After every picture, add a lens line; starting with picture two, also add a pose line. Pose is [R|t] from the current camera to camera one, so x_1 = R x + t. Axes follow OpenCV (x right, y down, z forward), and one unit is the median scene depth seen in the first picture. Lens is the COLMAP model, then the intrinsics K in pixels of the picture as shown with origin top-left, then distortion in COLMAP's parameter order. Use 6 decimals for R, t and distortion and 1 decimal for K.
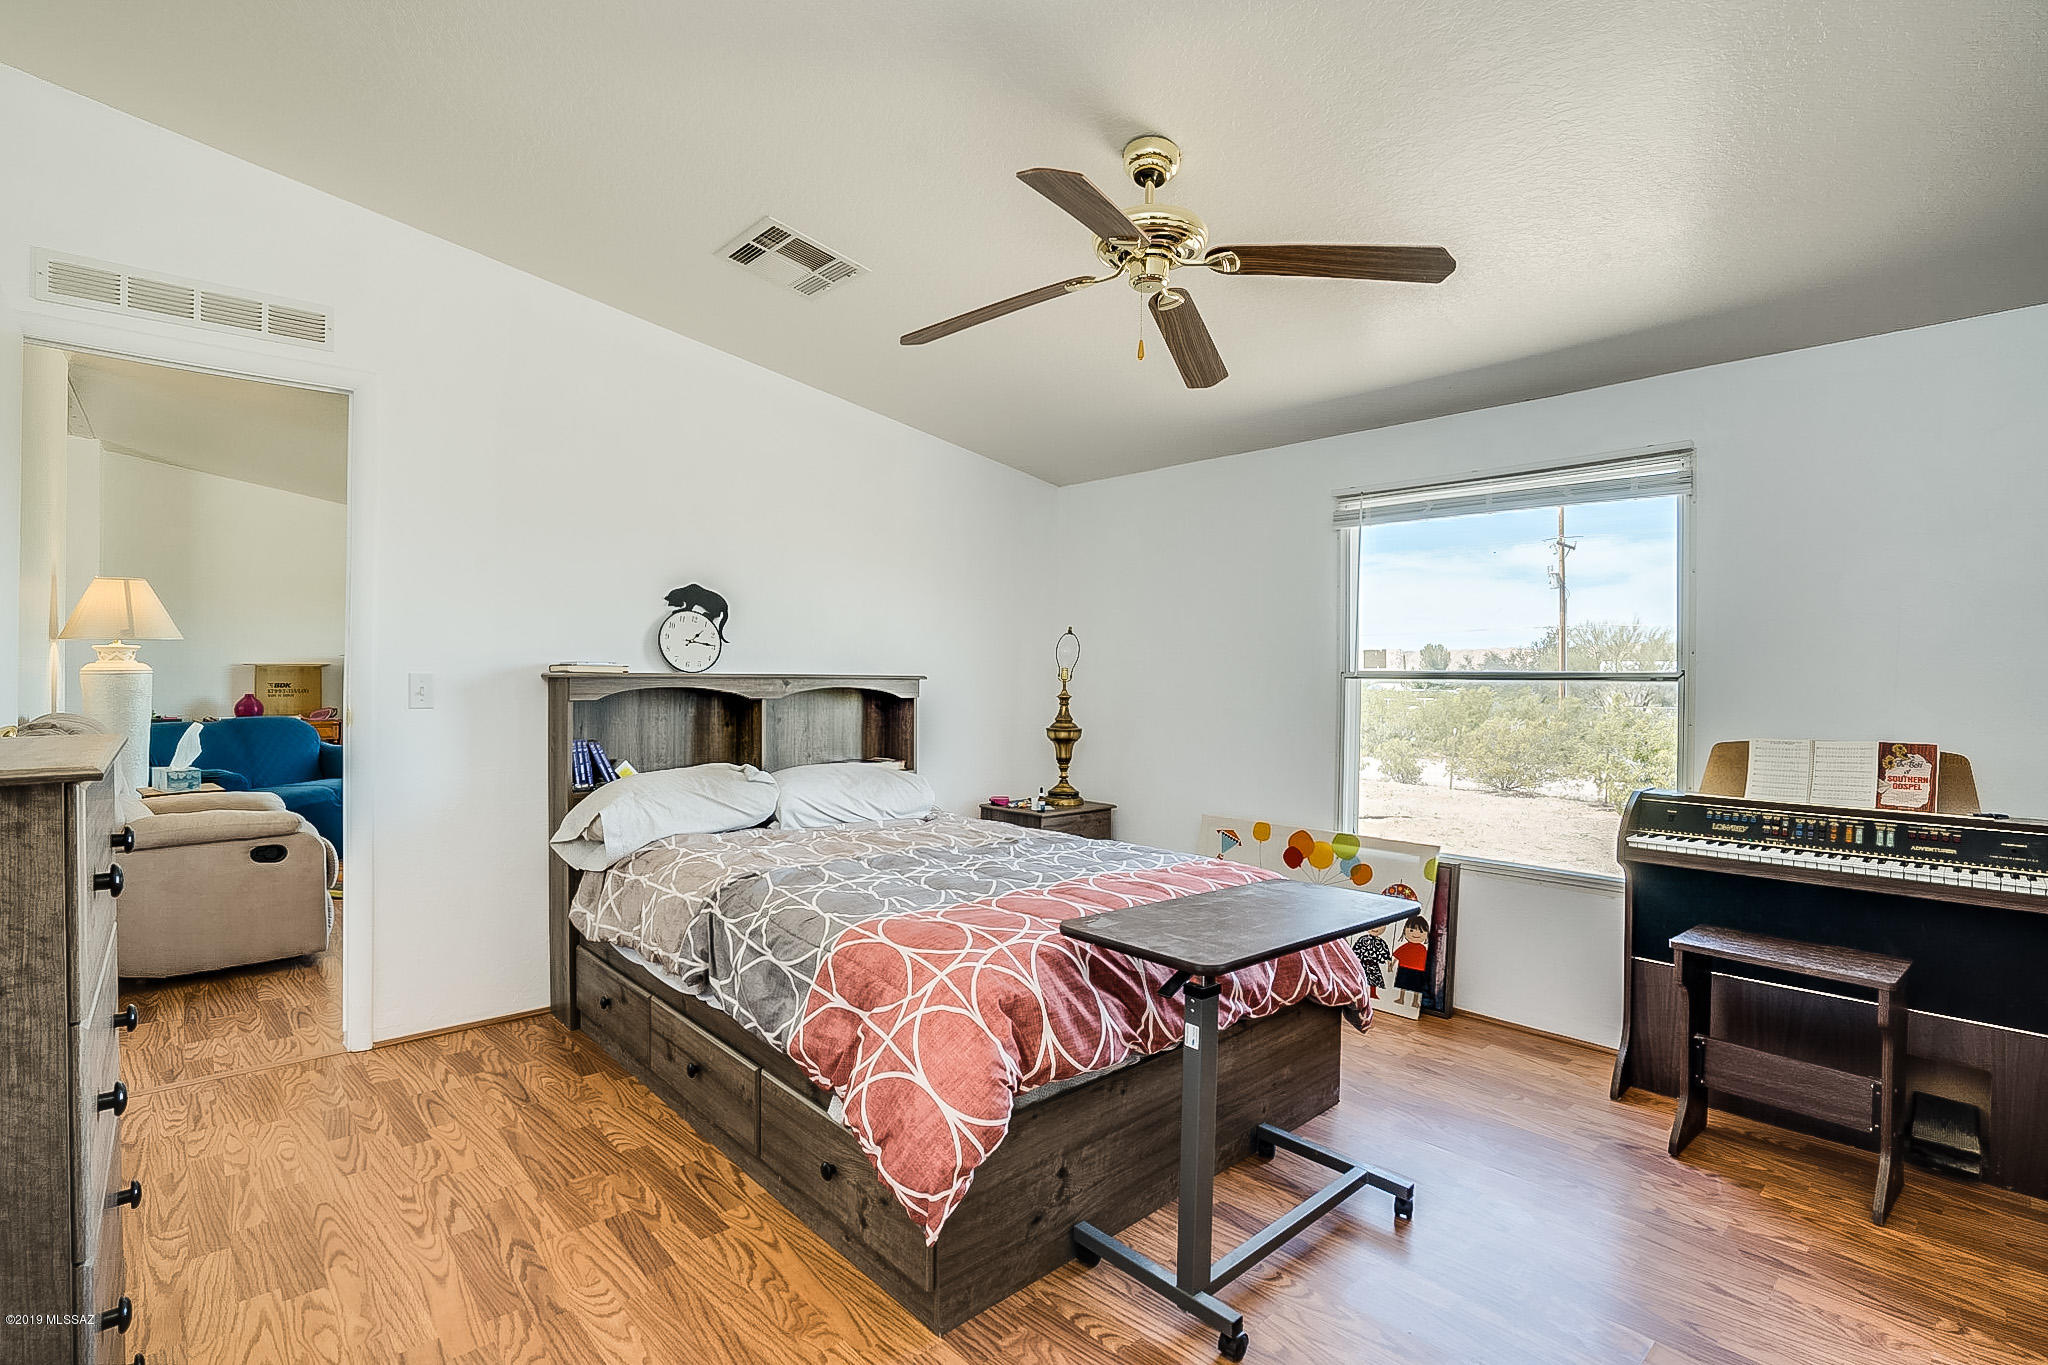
lens RADIAL K [[961.5, 0, 1028.6], [0, 961.5, 685.8], [0, 0, 1]] dist [-0.058910, 0.021135]
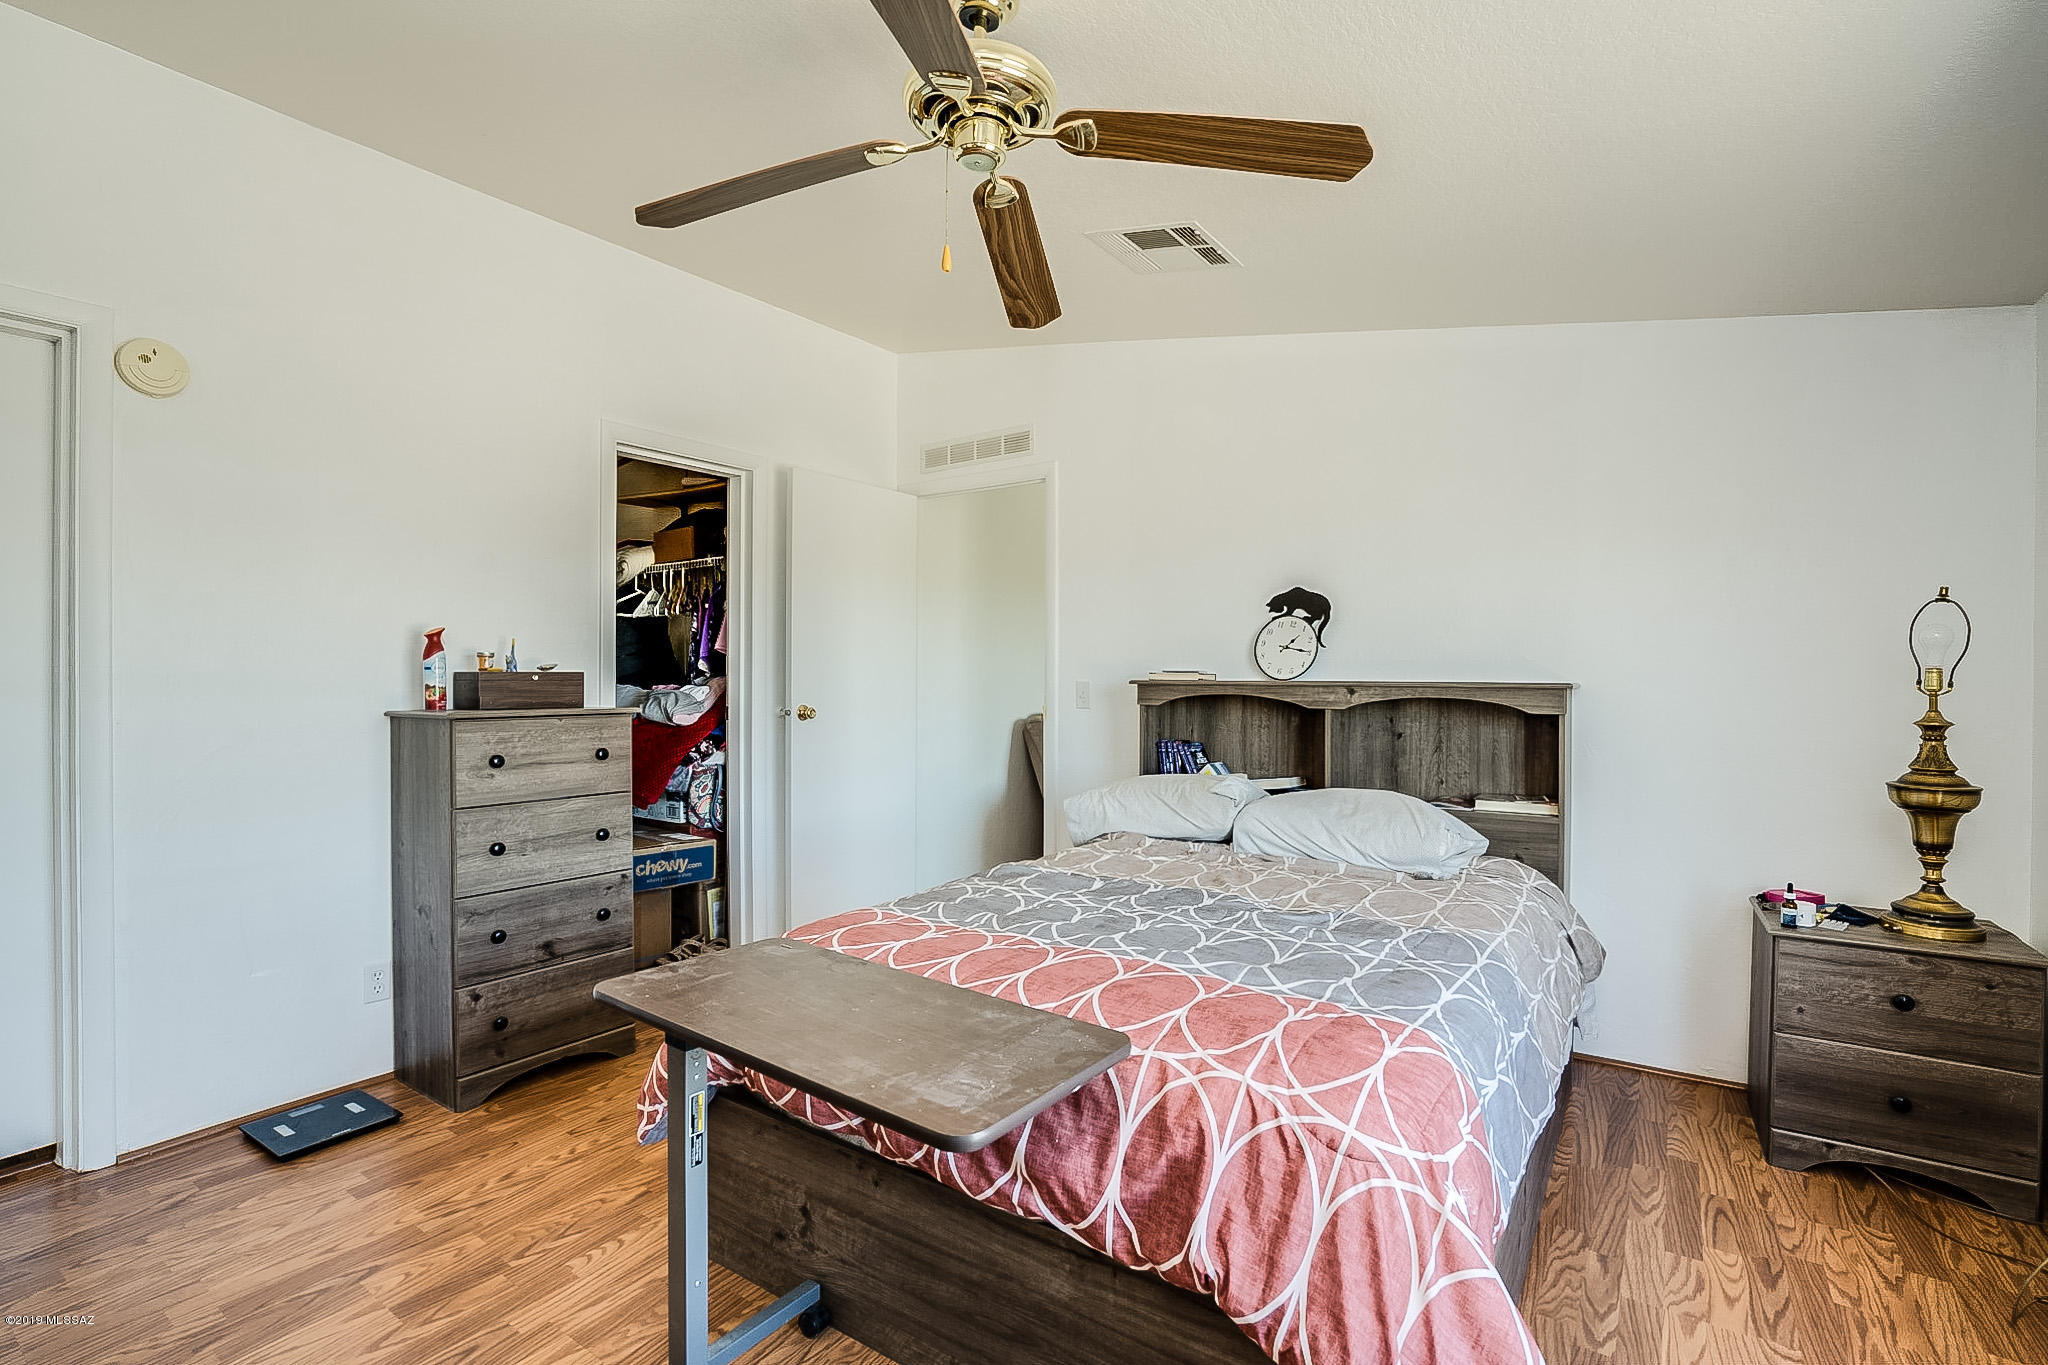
lens RADIAL K [[961.5, 0, 1028.6], [0, 961.5, 685.8], [0, 0, 1]] dist [-0.058910, 0.021135]
pose [[0.210332, 0.000340, -0.977630, 0.526938], [-0.011595, 0.999930, -0.002146, -0.002901], [0.977561, 0.011787, 0.210322, 0.538117]]
